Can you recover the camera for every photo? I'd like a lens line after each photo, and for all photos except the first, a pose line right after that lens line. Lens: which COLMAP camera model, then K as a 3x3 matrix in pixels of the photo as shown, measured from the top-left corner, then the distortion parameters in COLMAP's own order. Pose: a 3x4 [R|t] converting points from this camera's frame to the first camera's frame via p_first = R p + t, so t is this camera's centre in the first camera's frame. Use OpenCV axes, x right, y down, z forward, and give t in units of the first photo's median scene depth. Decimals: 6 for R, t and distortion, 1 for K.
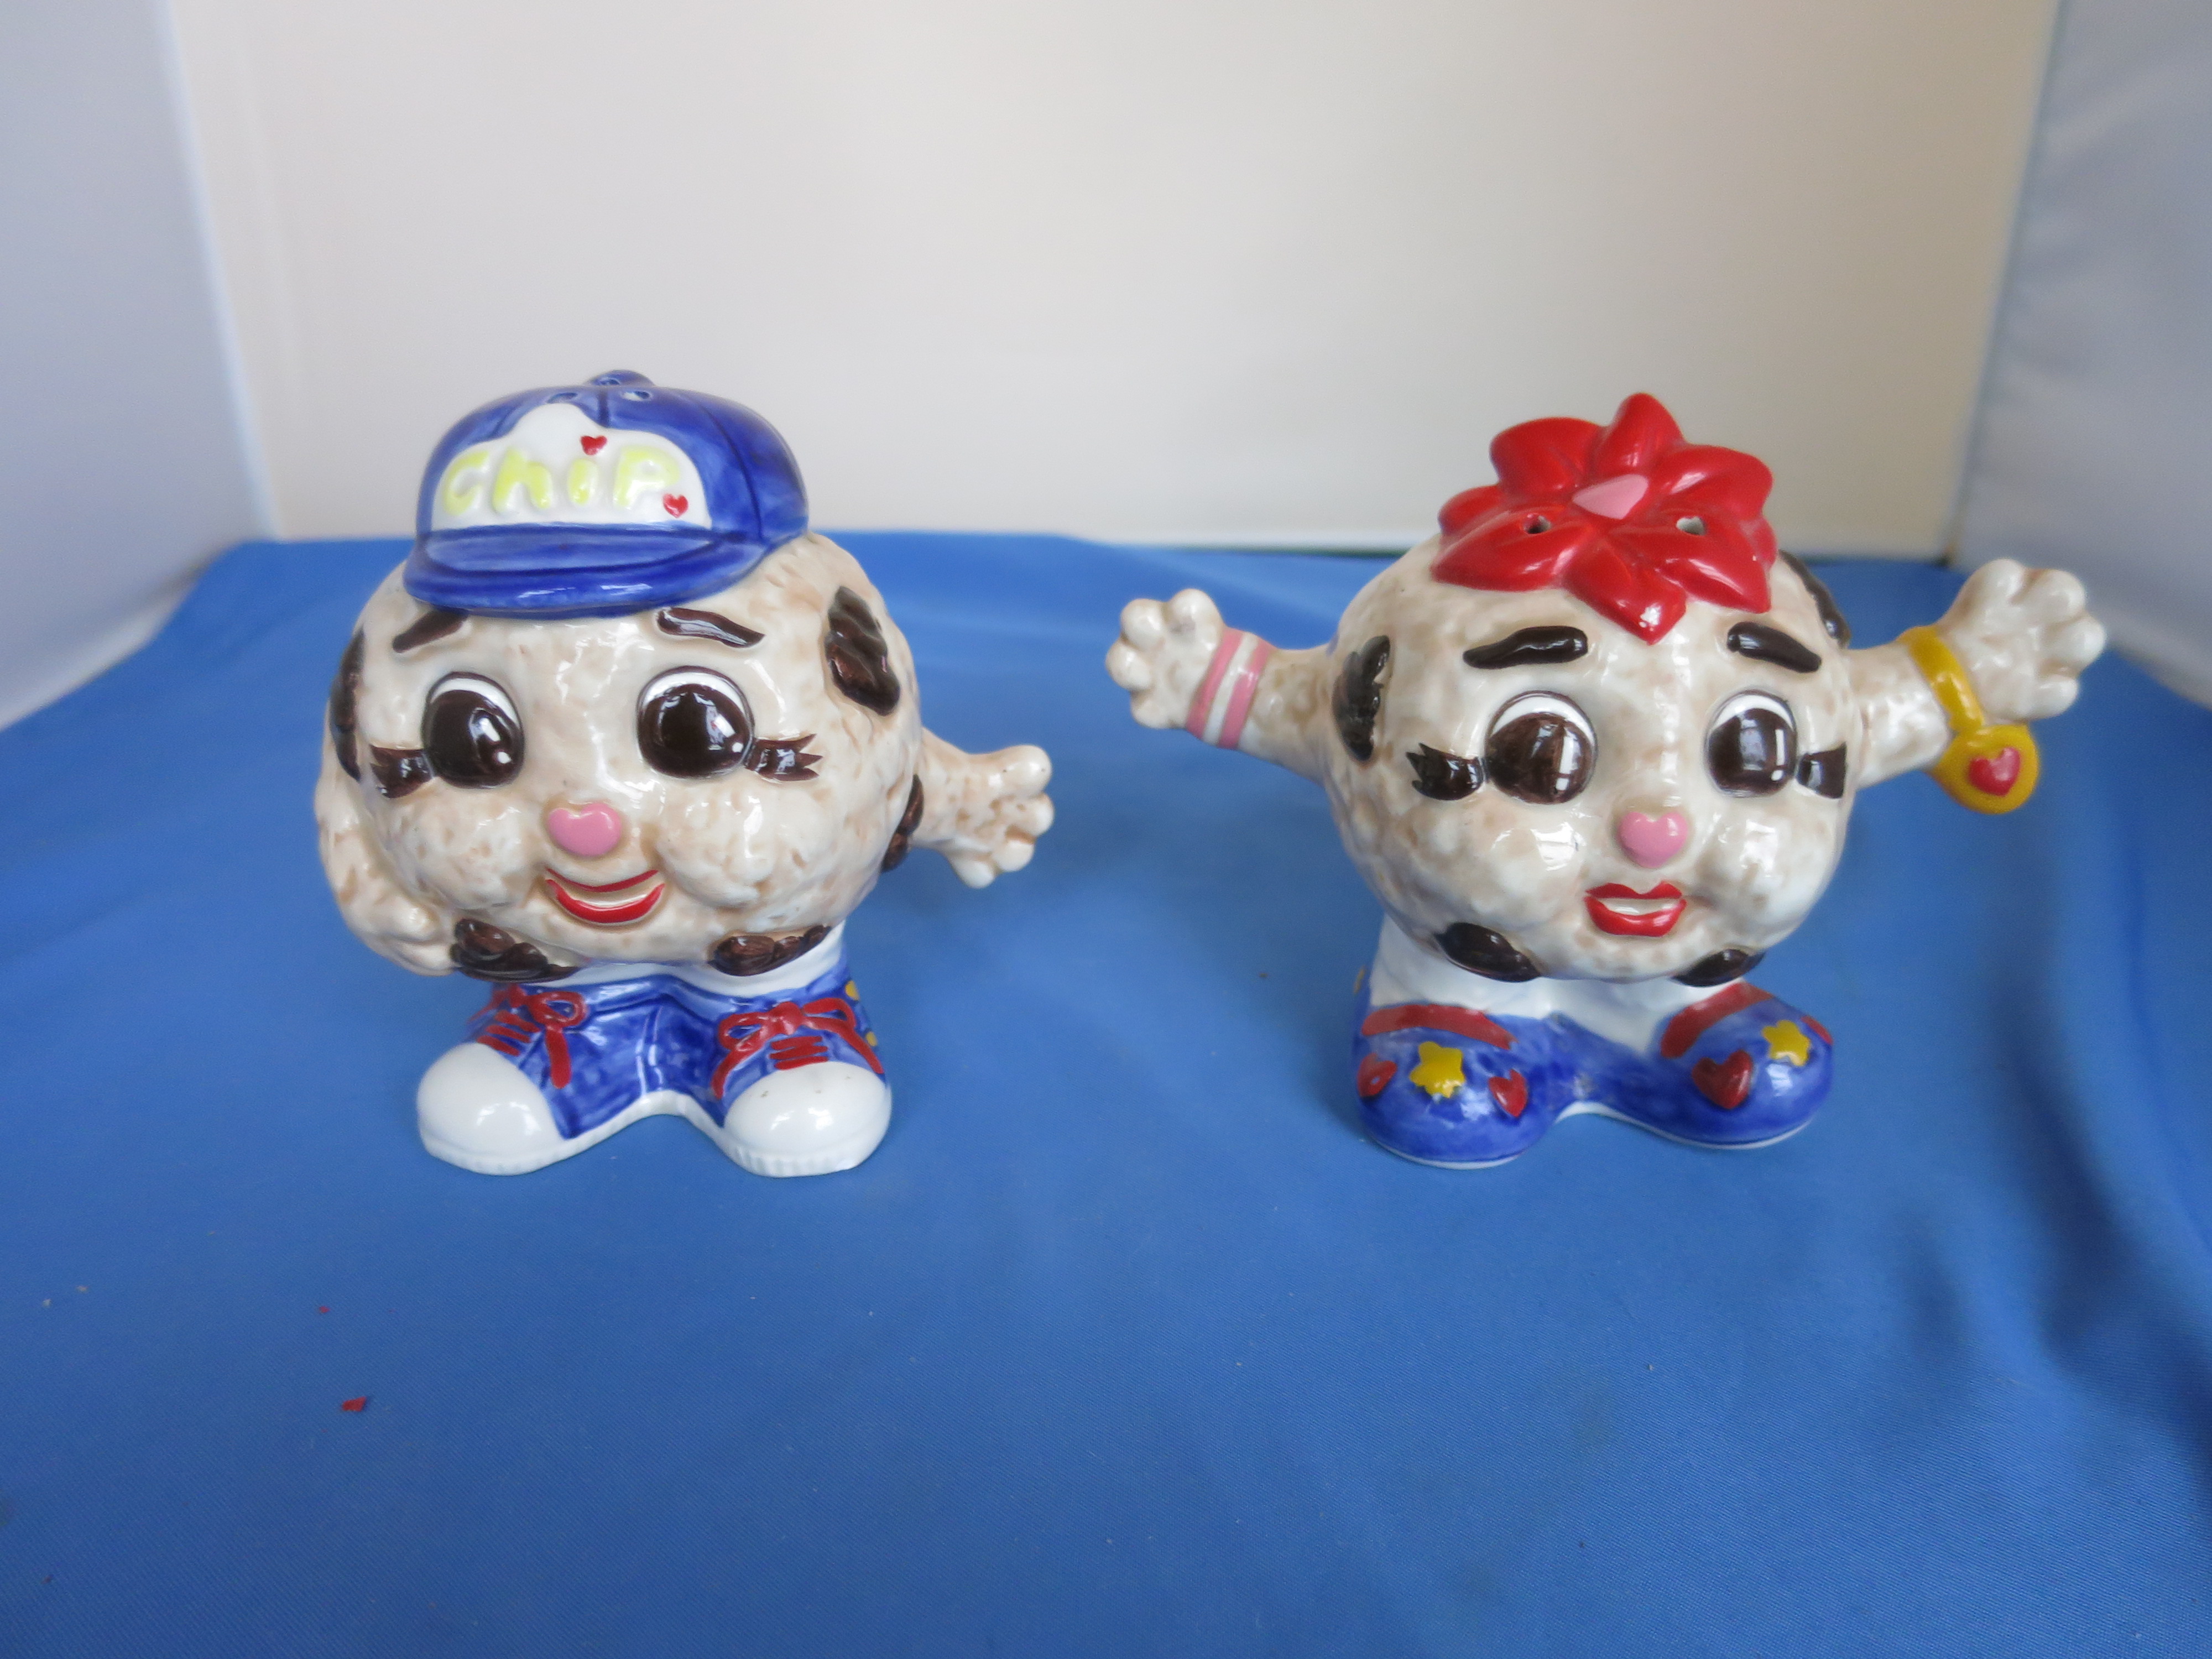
lens RADIAL K [[1518.9, 0, 1113.4], [0, 1518.9, 831.3], [0, 0, 1]] dist [-0.050339, 0.008184]
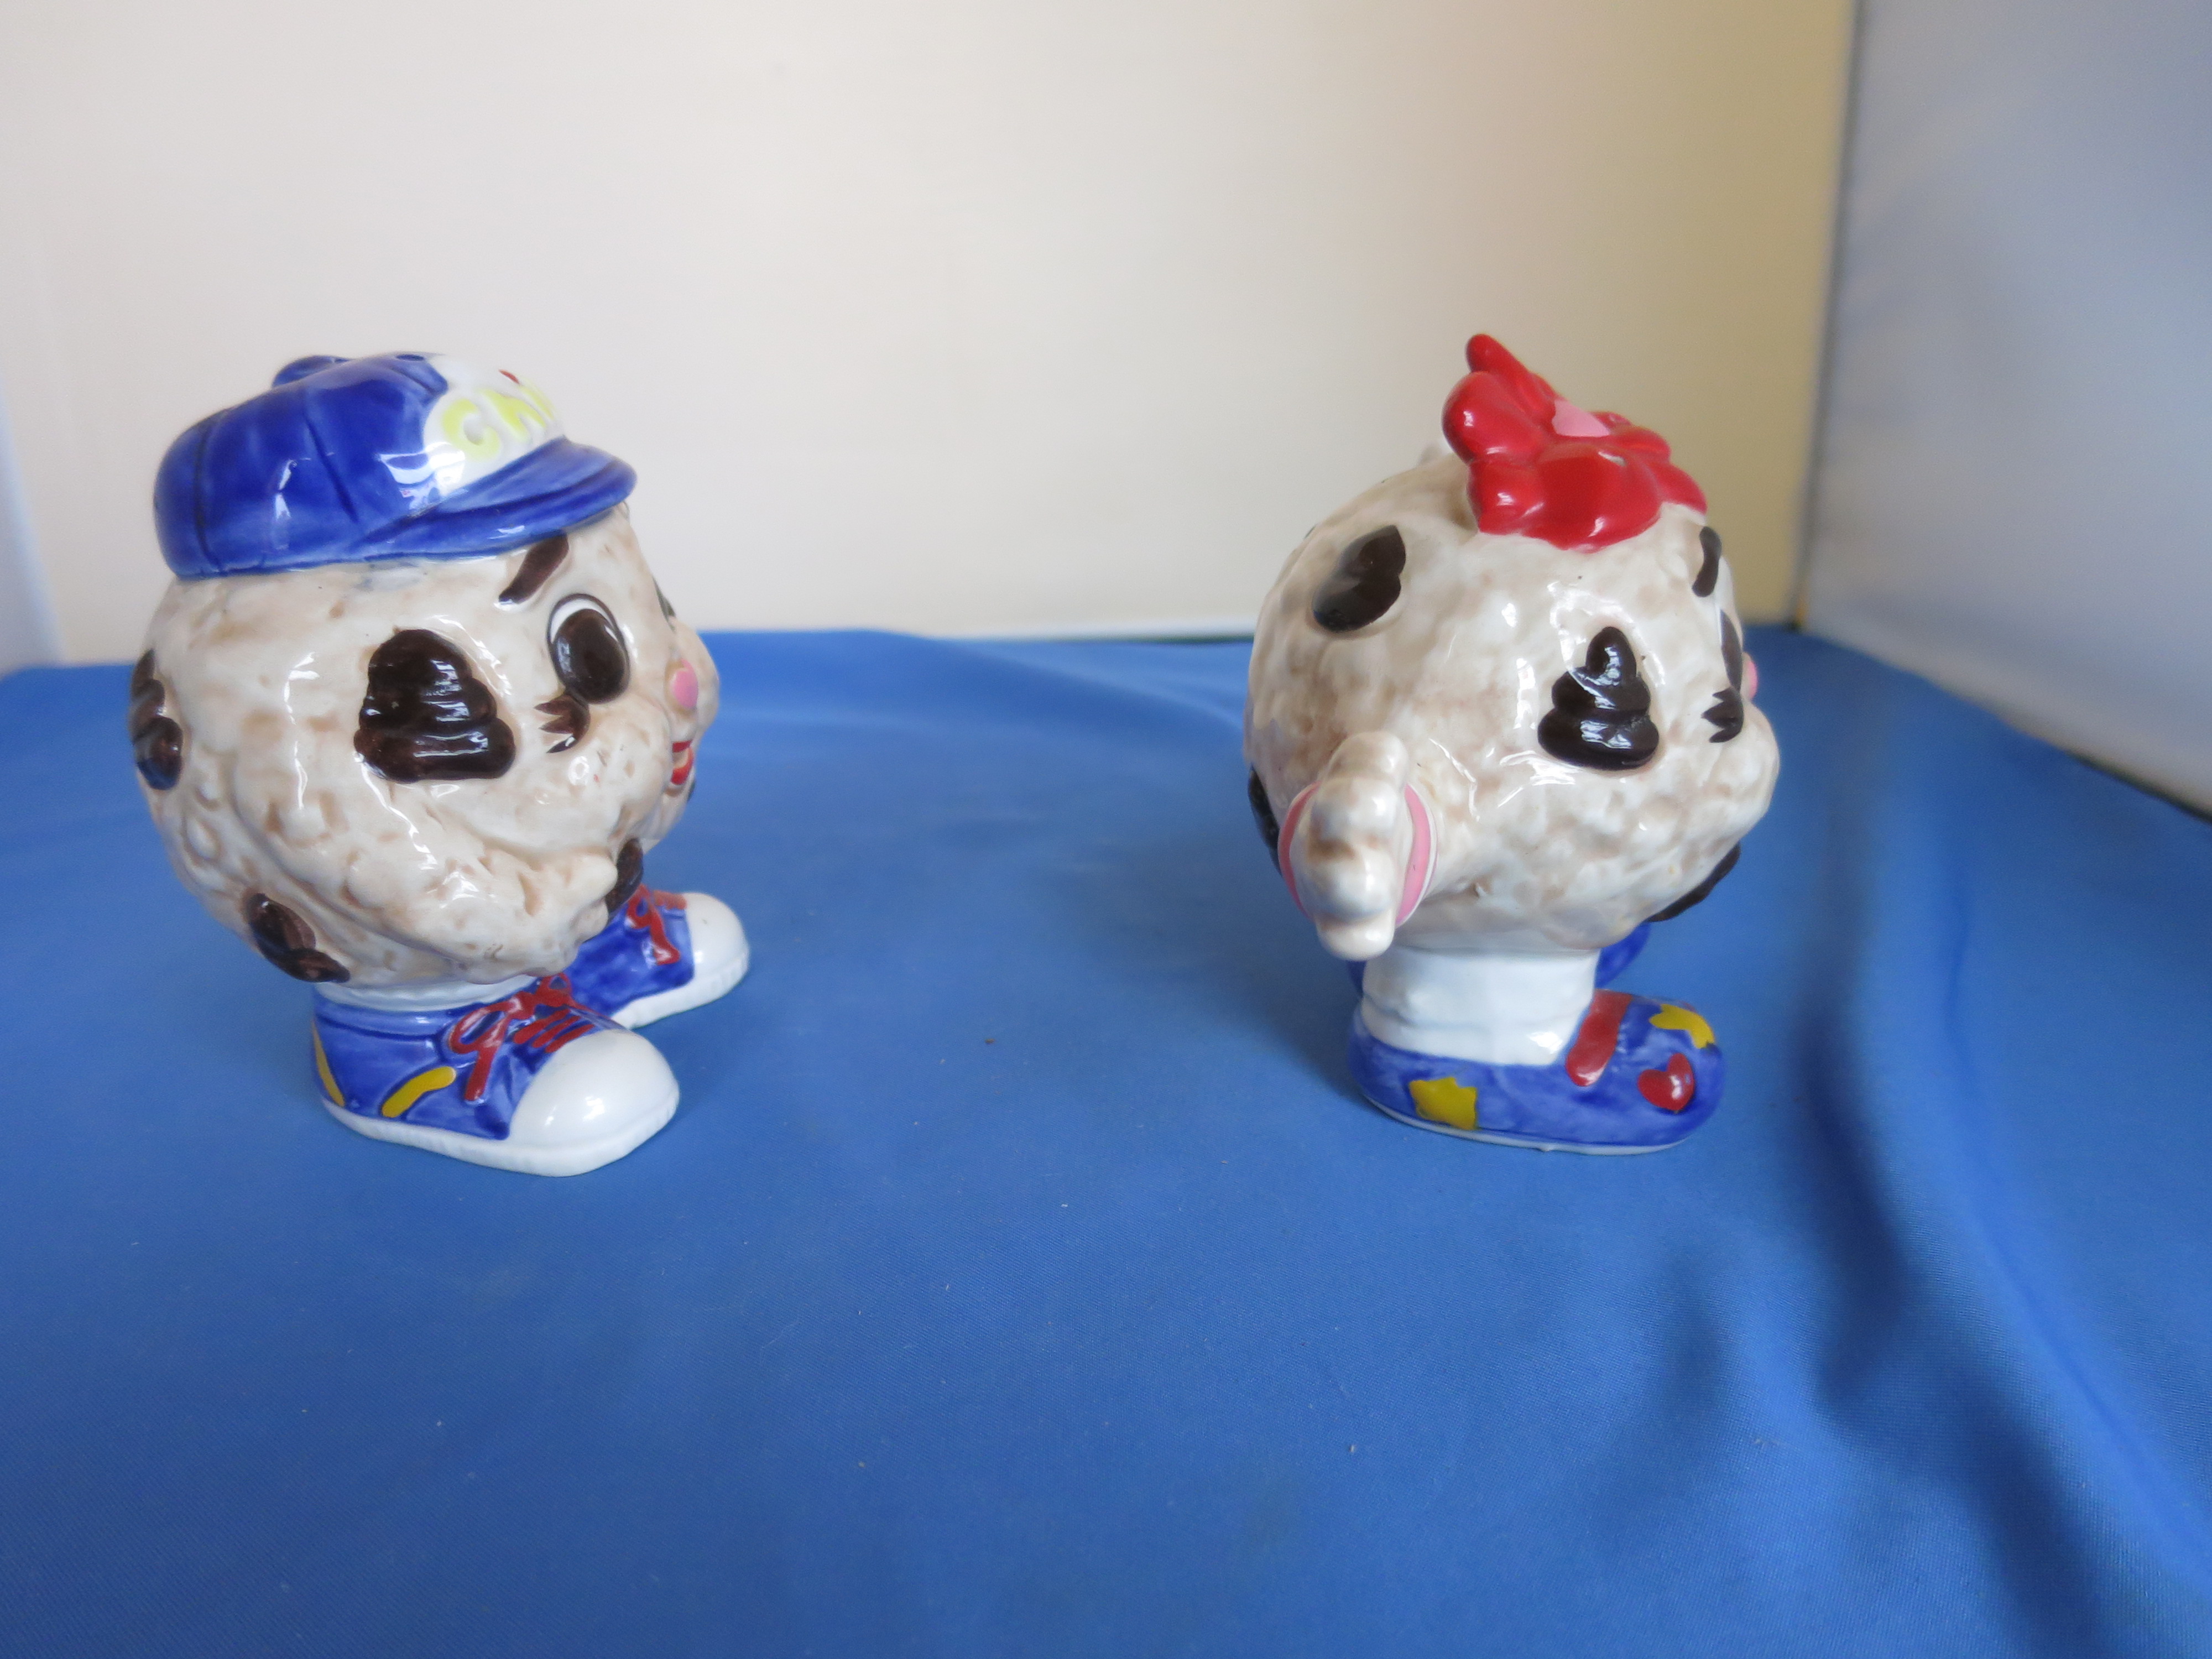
lens RADIAL K [[1518.9, 0, 1105.3], [0, 1518.9, 839.4], [0, 0, 1]] dist [-0.050339, 0.008184]
pose [[0.998773, -0.038937, 0.030588, 0.198307], [0.041599, 0.994906, -0.091825, 0.085986], [-0.026857, 0.092985, 0.995305, 0.127823]]
